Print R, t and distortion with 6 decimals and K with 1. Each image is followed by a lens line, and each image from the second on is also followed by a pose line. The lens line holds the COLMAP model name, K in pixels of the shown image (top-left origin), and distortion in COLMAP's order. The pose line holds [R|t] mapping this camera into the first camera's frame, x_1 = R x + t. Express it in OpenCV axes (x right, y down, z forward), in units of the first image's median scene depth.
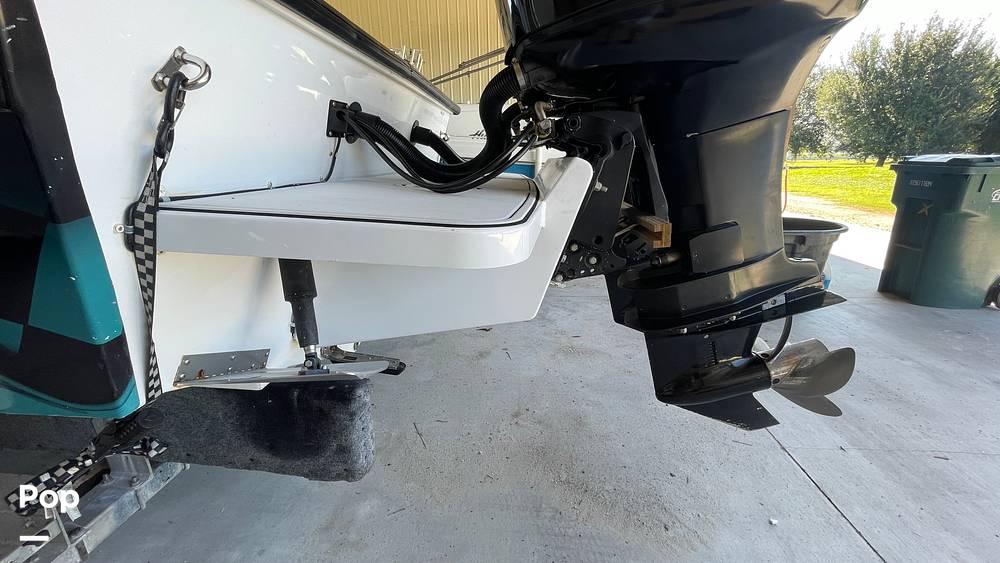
lens RADIAL K [[412.4, 0, 500.0], [0, 412.4, 281.5], [0, 0, 1]] dist [-0.014471, 0.010906]
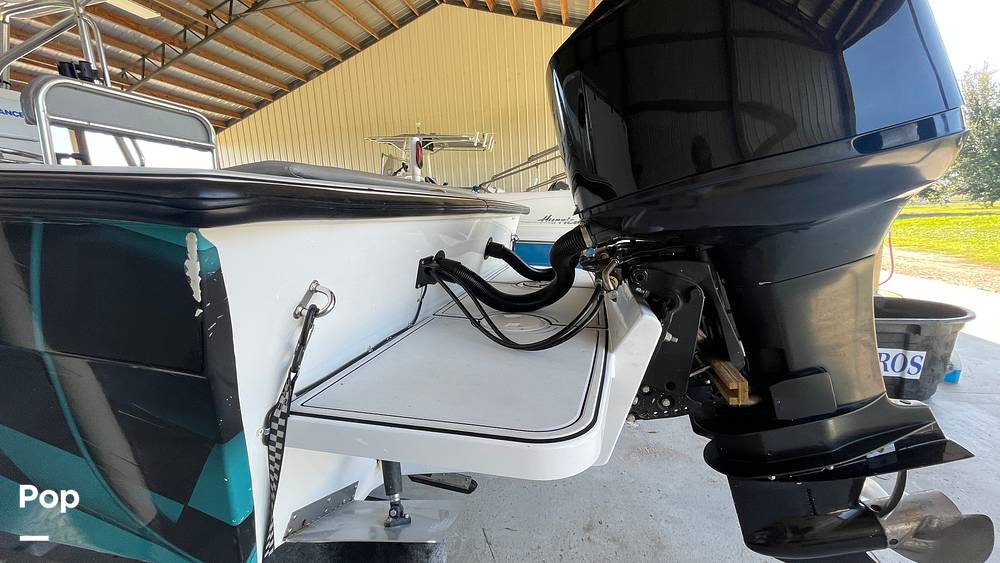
lens RADIAL K [[411.0, 0, 496.3], [0, 411.0, 276.2], [0, 0, 1]] dist [-0.001883, -0.000635]
pose [[0.985263, -0.011030, -0.170689, -0.003568], [-0.012506, 0.990602, -0.136202, -0.216244], [0.170587, 0.136329, 0.975866, -0.076522]]
